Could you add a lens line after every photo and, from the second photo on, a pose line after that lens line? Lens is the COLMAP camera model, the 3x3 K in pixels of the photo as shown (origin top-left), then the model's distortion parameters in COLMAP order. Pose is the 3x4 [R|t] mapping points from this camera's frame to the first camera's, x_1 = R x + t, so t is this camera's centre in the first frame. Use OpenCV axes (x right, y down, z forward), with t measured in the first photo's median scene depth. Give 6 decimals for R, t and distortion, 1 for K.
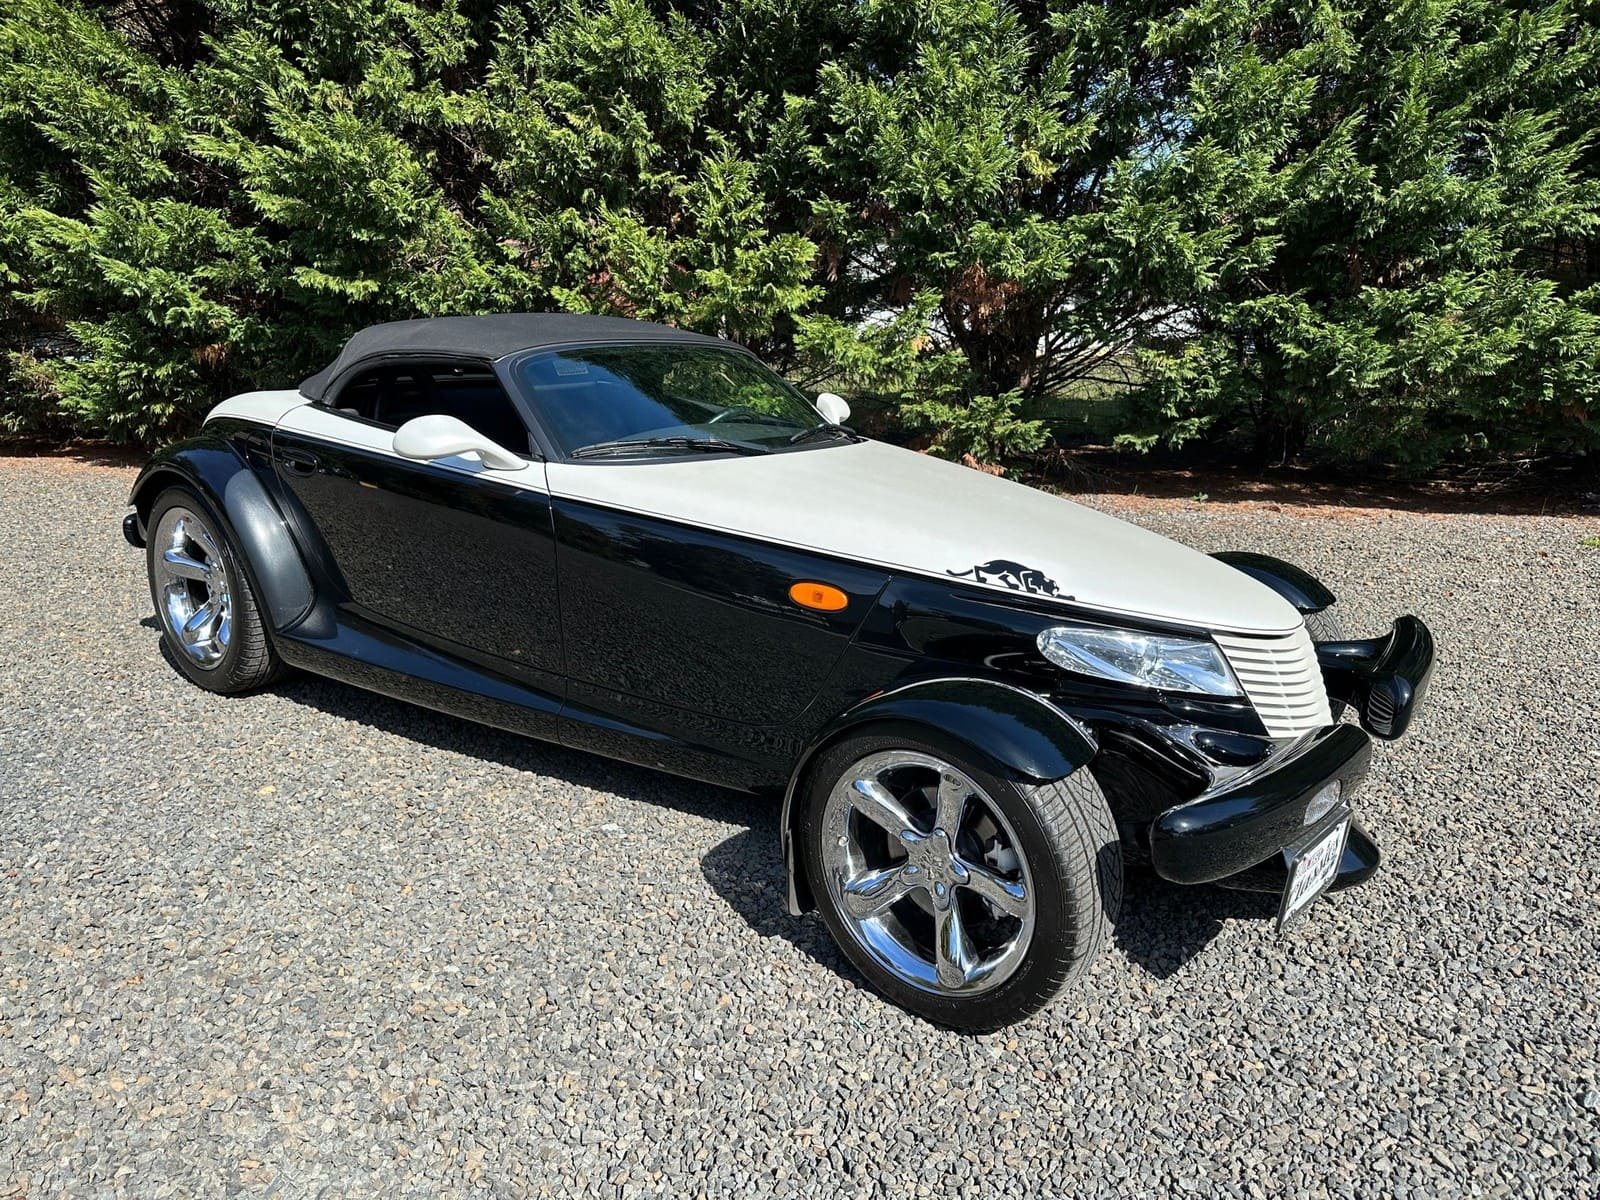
lens RADIAL K [[1133.7, 0, 798.6], [0, 1133.7, 599.3], [0, 0, 1]] dist [0.029539, -0.036387]
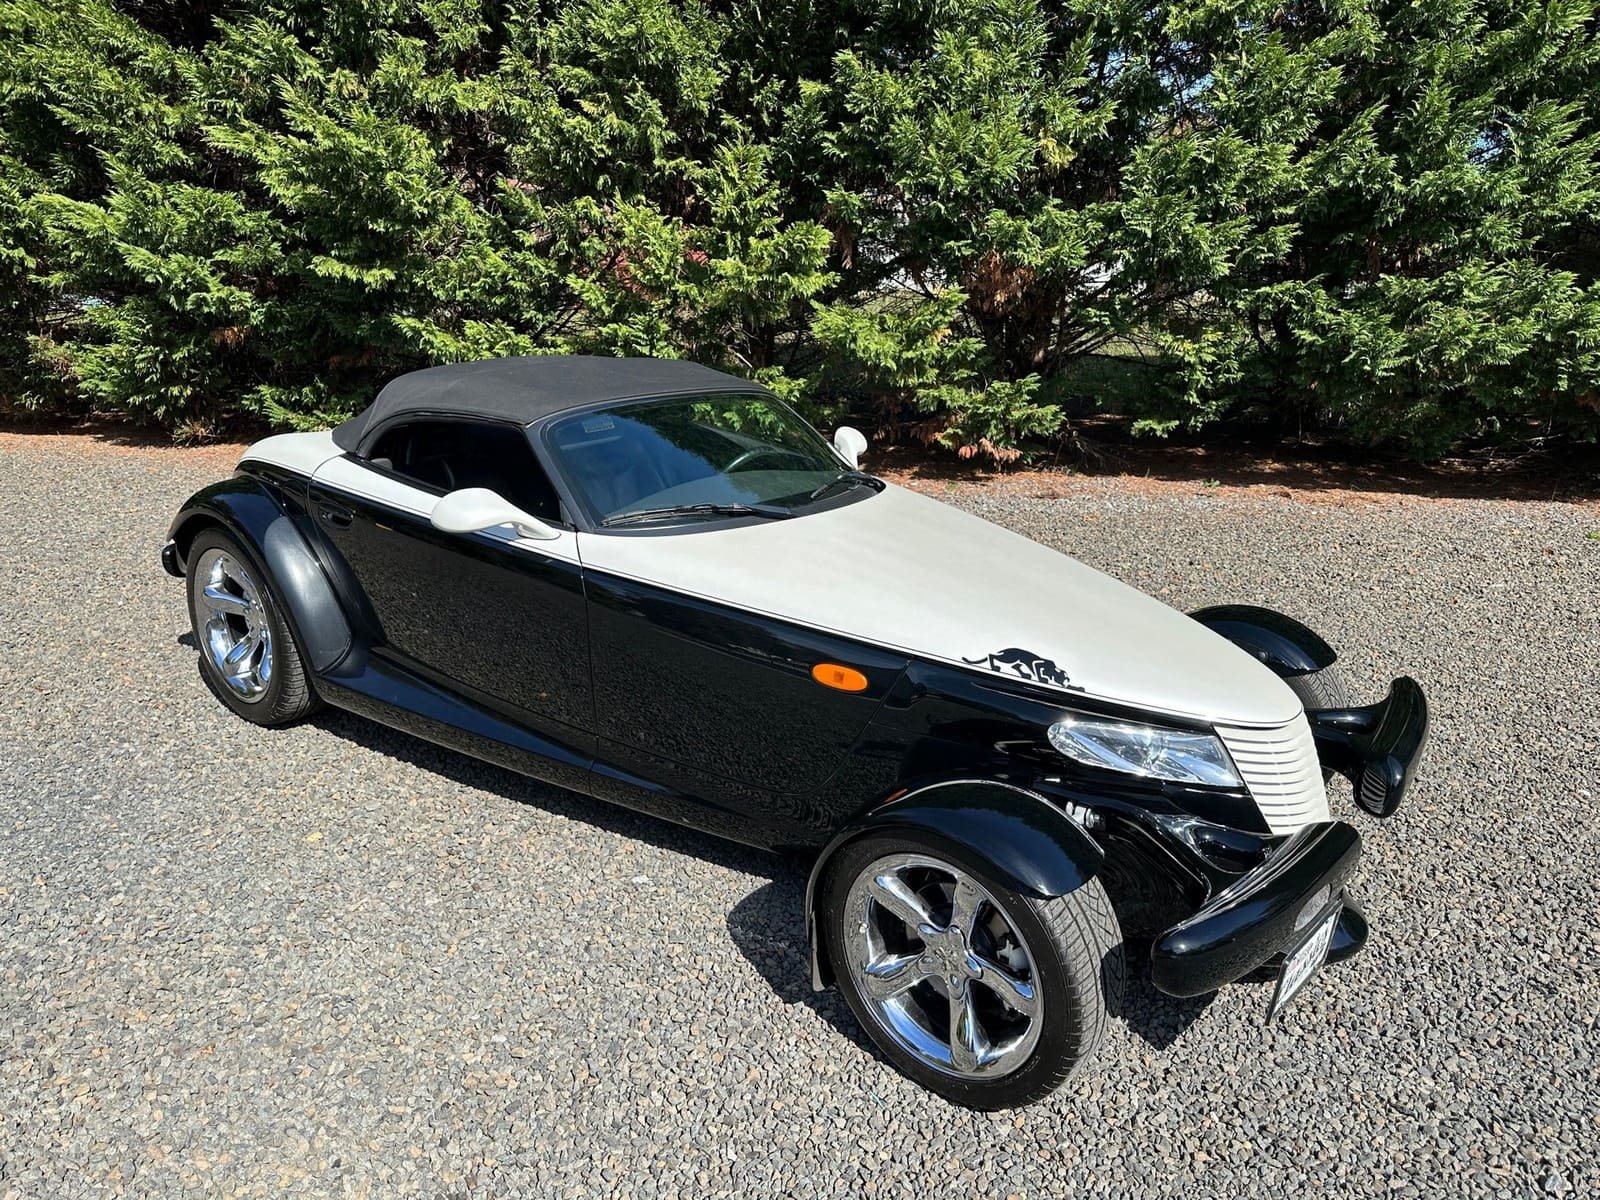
lens RADIAL K [[1133.9, 0, 800.6], [0, 1133.9, 603.6], [0, 0, 1]] dist [0.026255, -0.031568]
pose [[0.999973, 0.001983, -0.007079, -0.011029], [-0.001564, 0.998269, 0.058790, -0.129197], [0.007183, -0.058778, 0.998245, -0.042709]]
